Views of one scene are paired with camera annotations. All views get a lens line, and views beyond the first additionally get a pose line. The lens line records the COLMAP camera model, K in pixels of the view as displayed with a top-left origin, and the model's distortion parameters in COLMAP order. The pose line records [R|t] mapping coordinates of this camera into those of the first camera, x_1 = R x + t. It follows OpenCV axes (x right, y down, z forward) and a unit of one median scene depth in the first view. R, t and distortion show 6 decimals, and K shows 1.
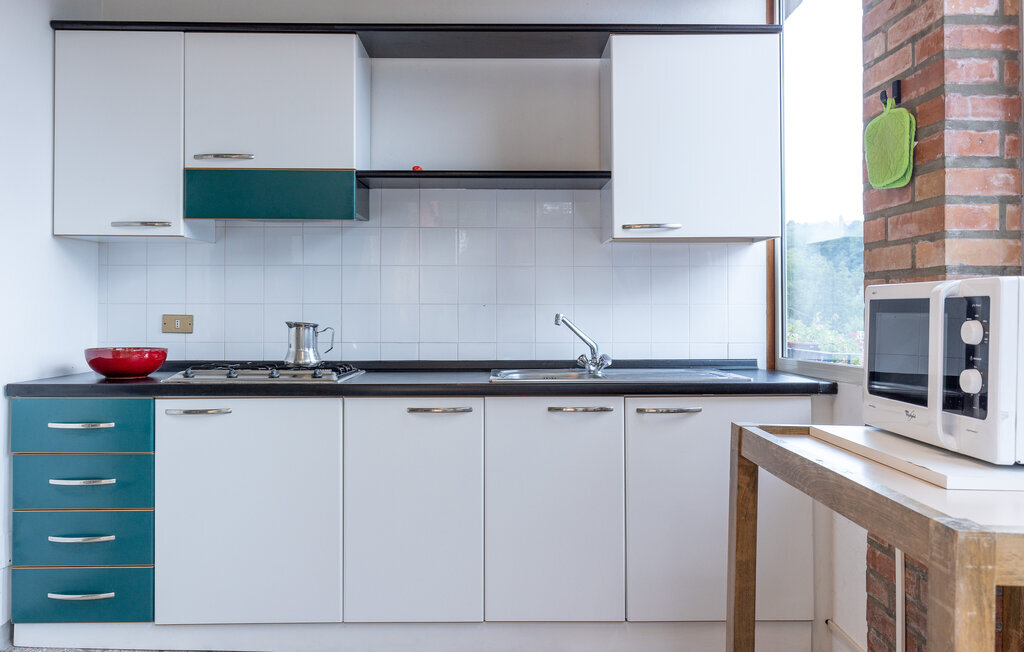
lens RADIAL K [[820.2, 0, 511.4], [0, 820.2, 303.6], [0, 0, 1]] dist [0.002864, -0.002234]
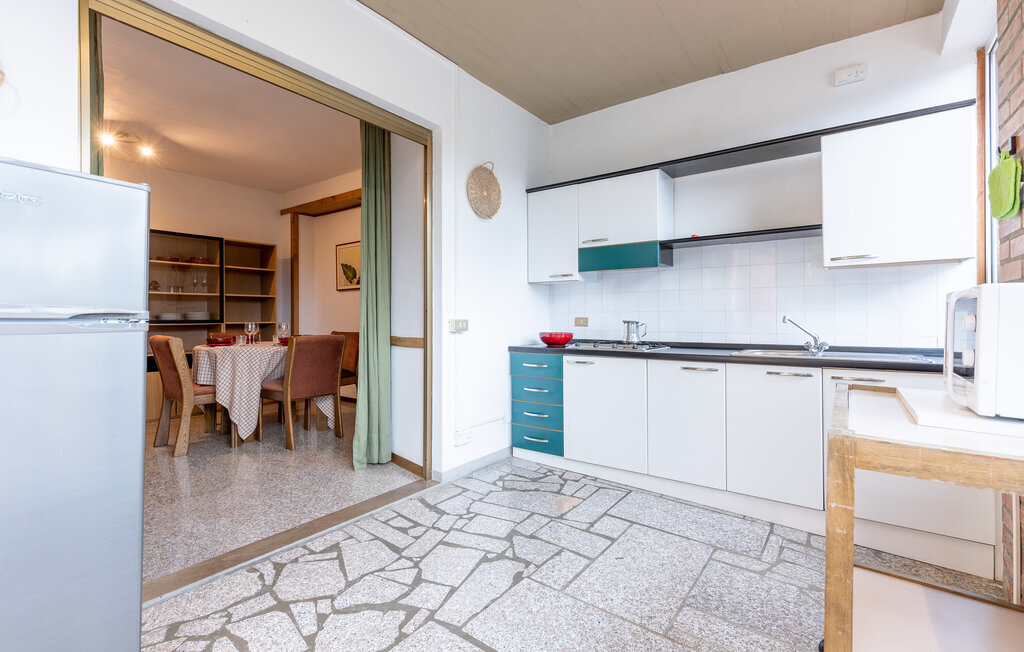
lens RADIAL K [[460.1, 0, 510.9], [0, 460.1, 322.0], [0, 0, 1]] dist [-0.001174, -0.000296]
pose [[0.796239, 0.002581, -0.604977, 0.183818], [0.008483, 0.999845, 0.015431, 0.006054], [0.604923, -0.017419, 0.796093, -0.057282]]
